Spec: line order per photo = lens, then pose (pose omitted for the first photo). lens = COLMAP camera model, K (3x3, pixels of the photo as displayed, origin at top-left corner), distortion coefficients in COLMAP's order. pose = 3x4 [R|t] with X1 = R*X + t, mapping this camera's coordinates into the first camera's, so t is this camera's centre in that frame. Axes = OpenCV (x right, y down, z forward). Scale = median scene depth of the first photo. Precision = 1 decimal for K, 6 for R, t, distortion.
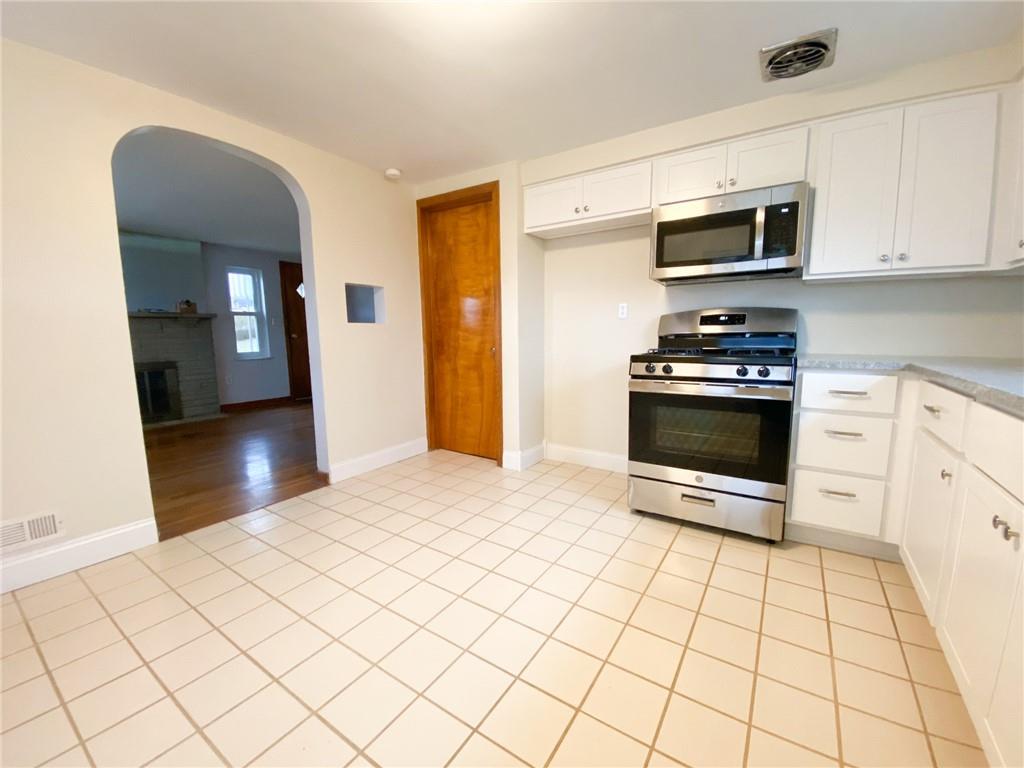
lens RADIAL K [[418.2, 0, 512.8], [0, 418.2, 382.8], [0, 0, 1]] dist [-0.011739, -0.000743]
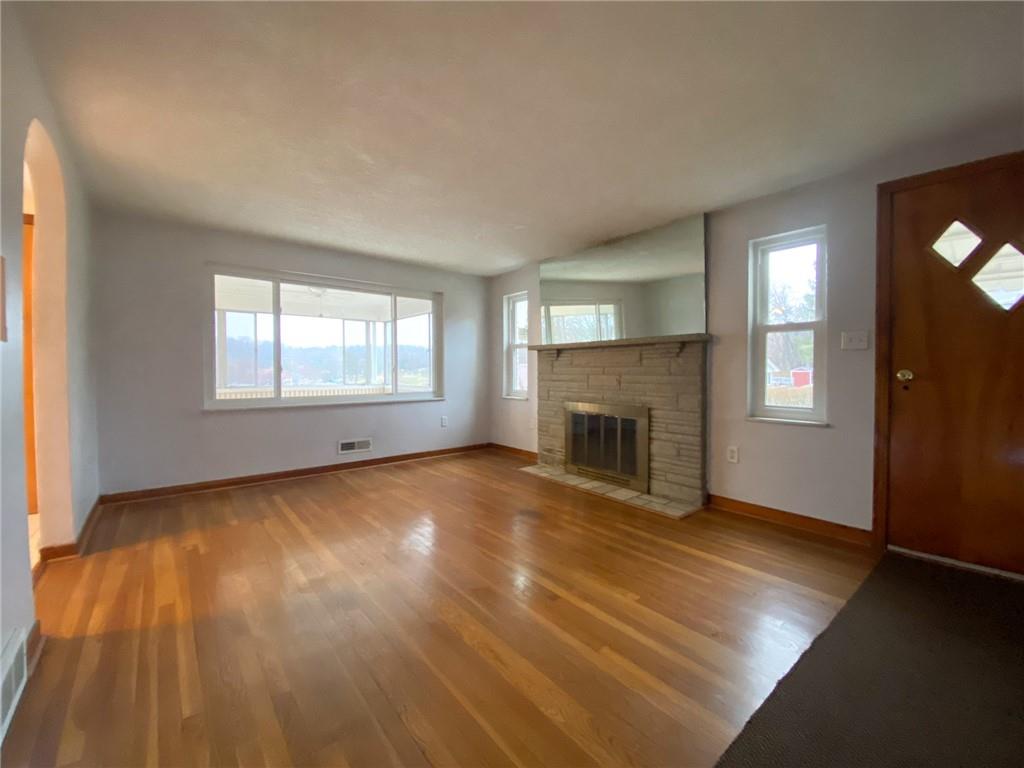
lens RADIAL K [[418.2, 0, 511.9], [0, 418.2, 381.1], [0, 0, 1]] dist [-0.011739, -0.000743]
pose [[-0.264782, 0.031890, -0.963781, -0.097292], [-0.114894, 0.991290, 0.064366, -0.107887], [0.957439, 0.127775, -0.258812, 0.908528]]
